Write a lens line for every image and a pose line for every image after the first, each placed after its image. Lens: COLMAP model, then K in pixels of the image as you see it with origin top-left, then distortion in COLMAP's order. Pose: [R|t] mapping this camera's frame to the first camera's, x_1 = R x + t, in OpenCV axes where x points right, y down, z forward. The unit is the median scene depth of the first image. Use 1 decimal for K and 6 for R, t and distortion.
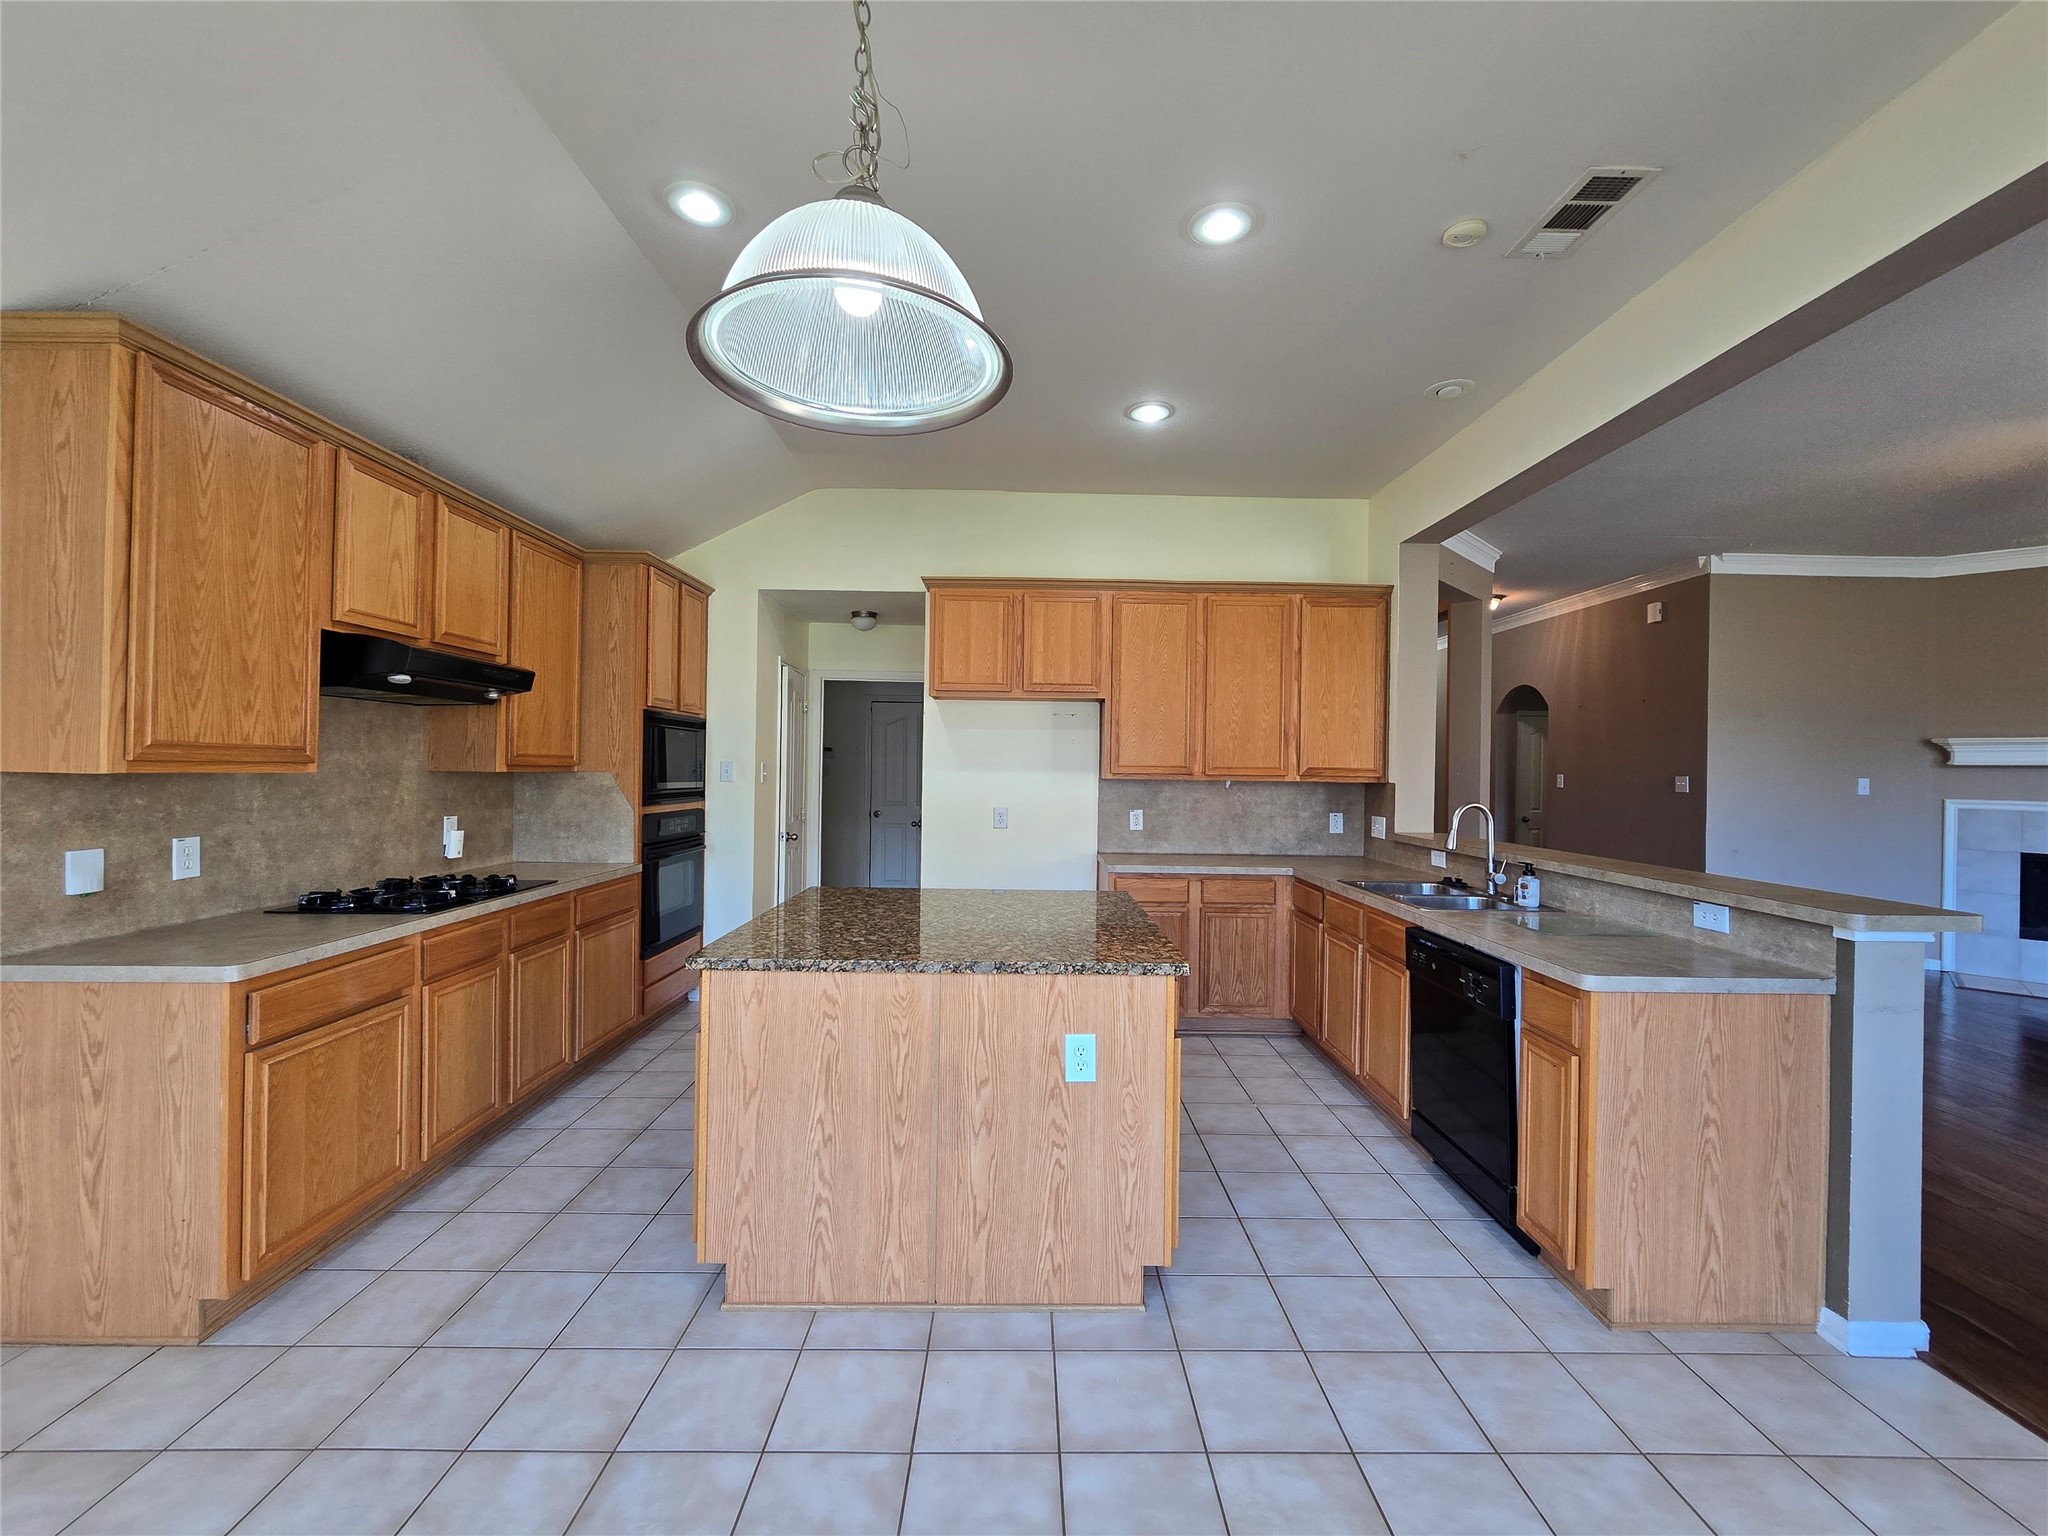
lens RADIAL K [[839.8, 0, 1034.3], [0, 839.8, 768.7], [0, 0, 1]] dist [-0.001749, -0.001028]
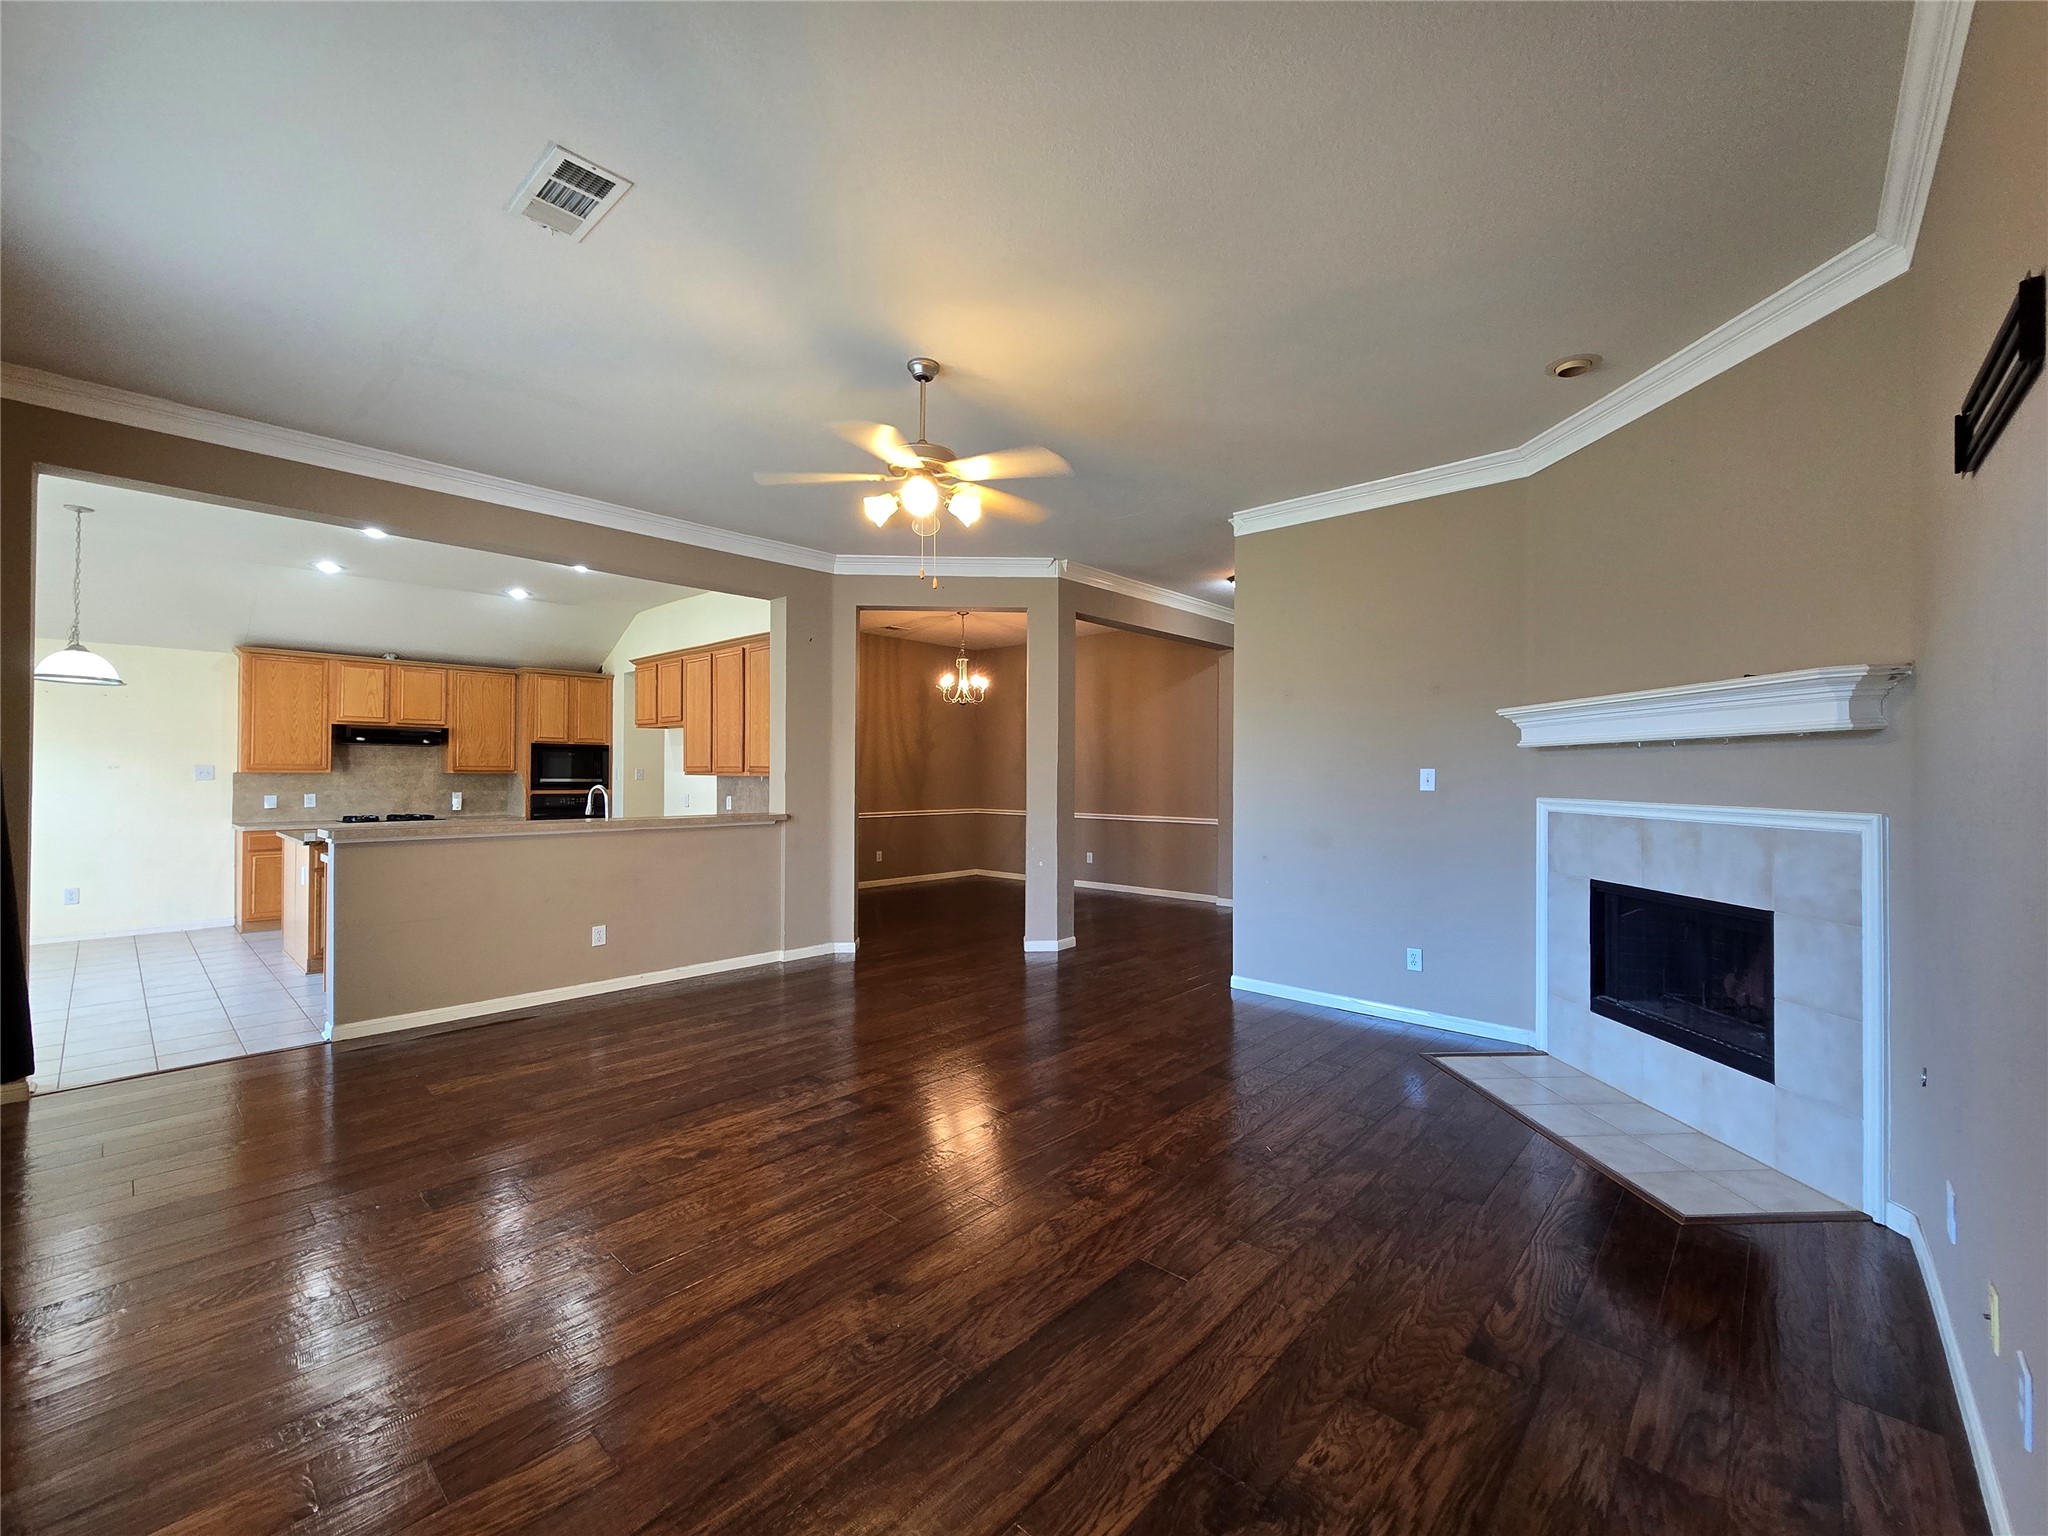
lens RADIAL K [[839.8, 0, 1034.3], [0, 839.8, 768.7], [0, 0, 1]] dist [-0.001749, -0.001028]
pose [[0.733073, -0.014637, -0.679993, 2.838230], [0.006039, 0.999869, -0.015012, 0.047205], [0.680124, 0.006898, 0.733065, 0.499908]]
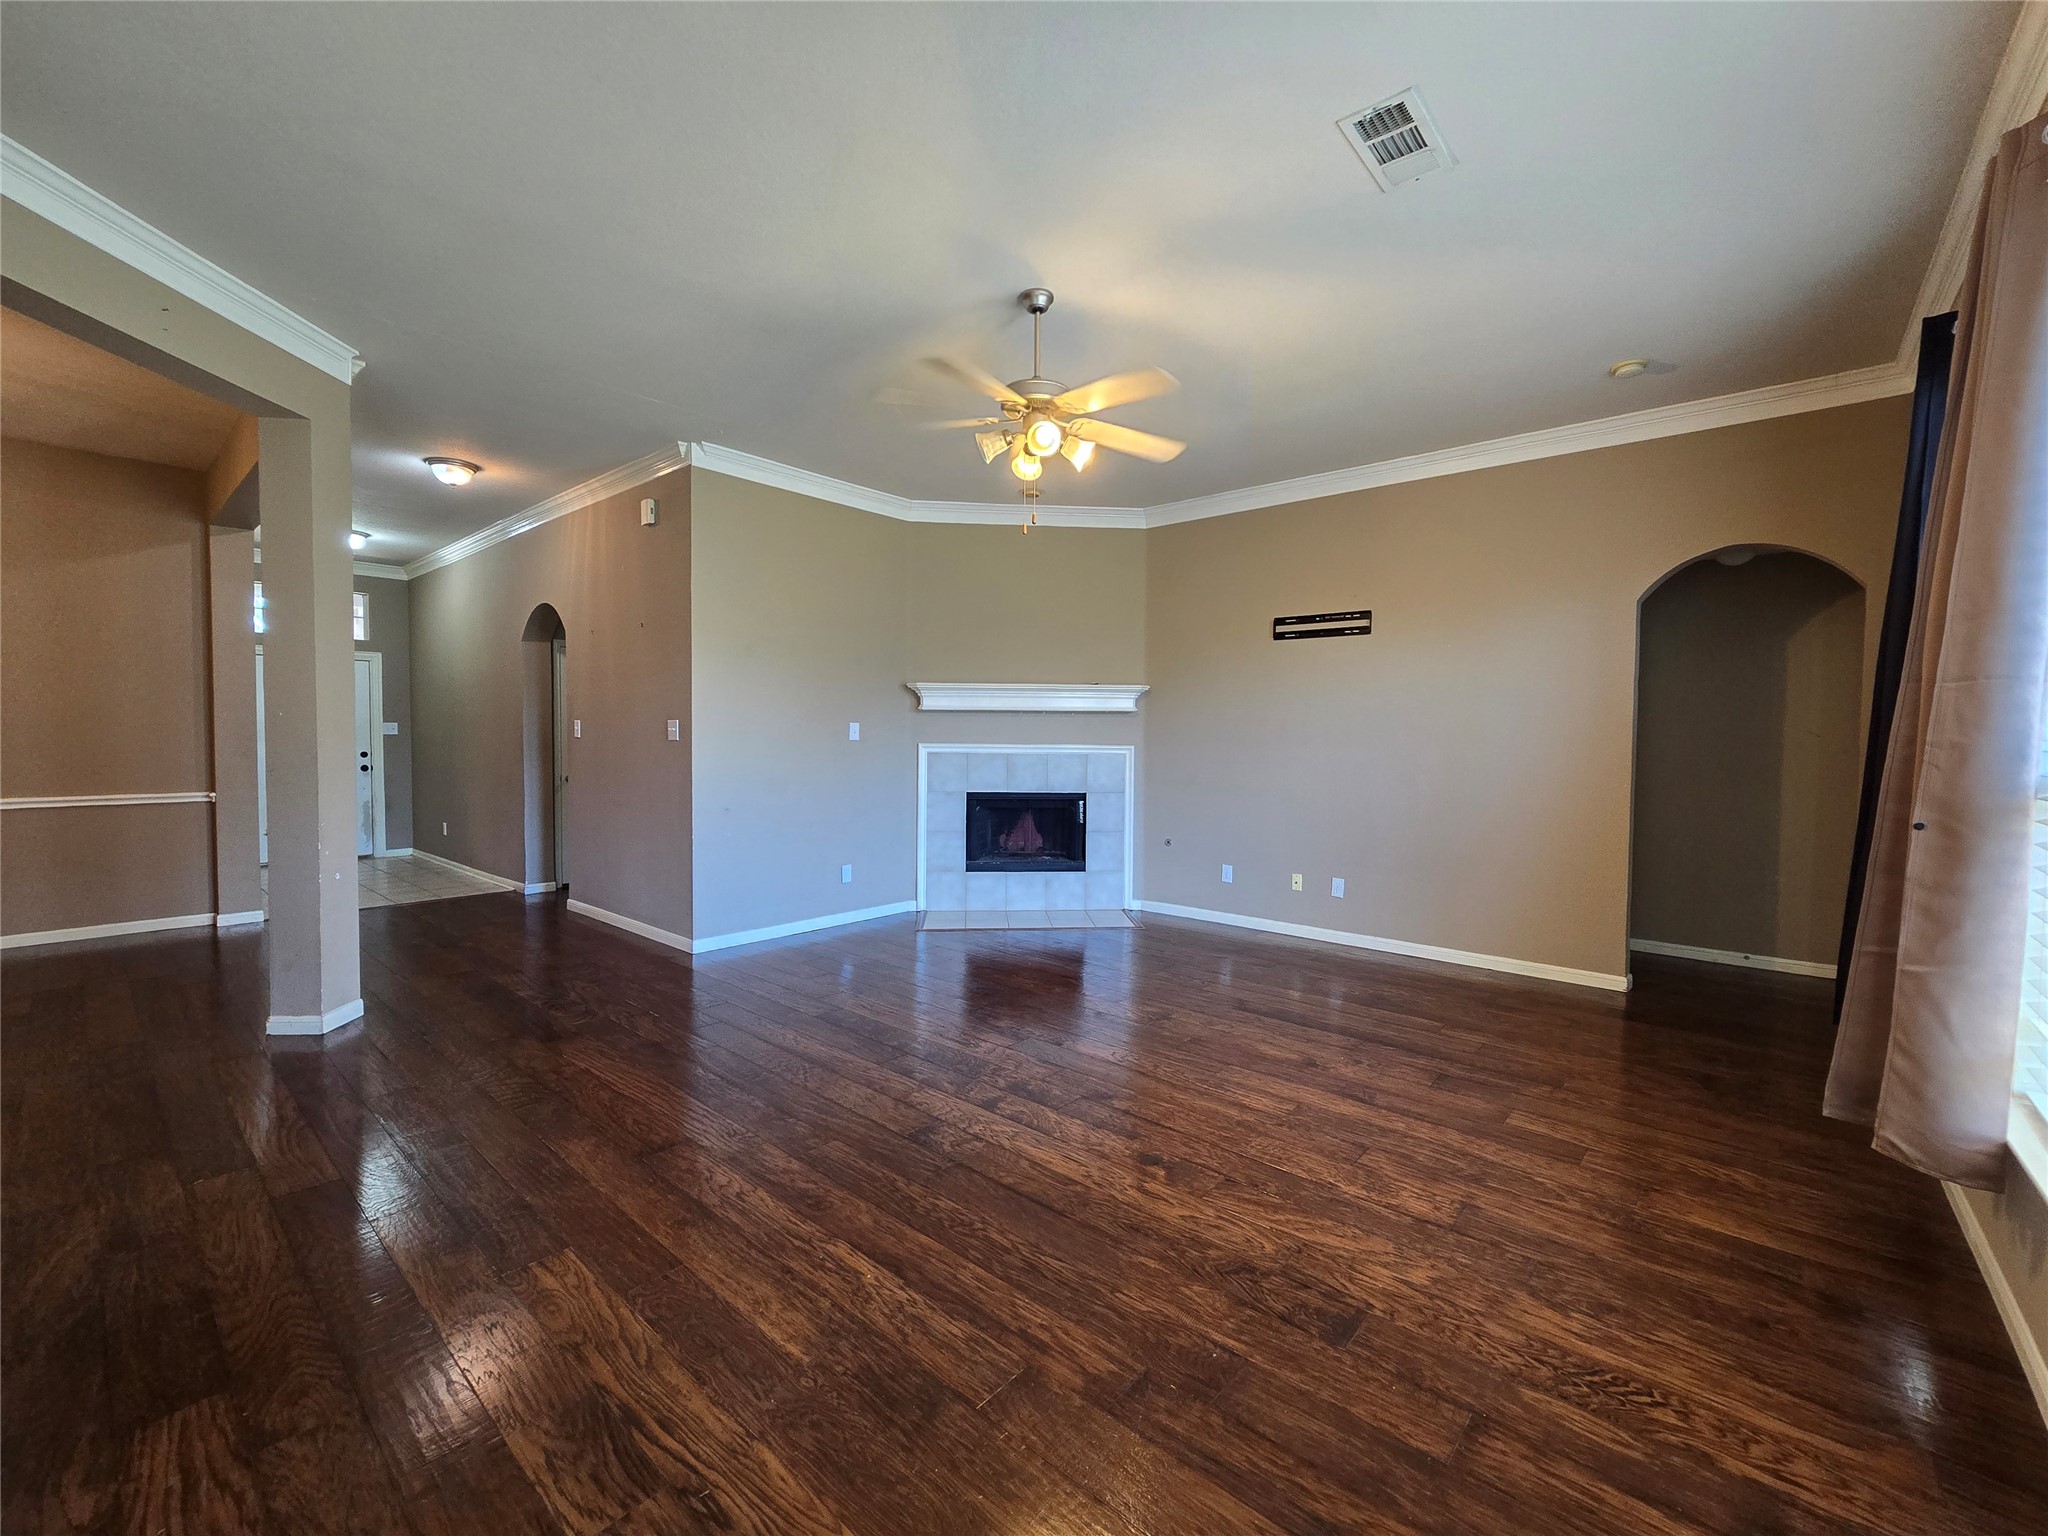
lens RADIAL K [[839.6, 0, 1037.8], [0, 839.6, 765.3], [0, 0, 1]] dist [-0.002113, -0.000532]
pose [[0.664091, -0.035022, 0.746831, 0.955045], [-0.000265, 0.998891, 0.047078, 0.033783], [-0.747652, -0.031462, 0.663345, 0.488985]]
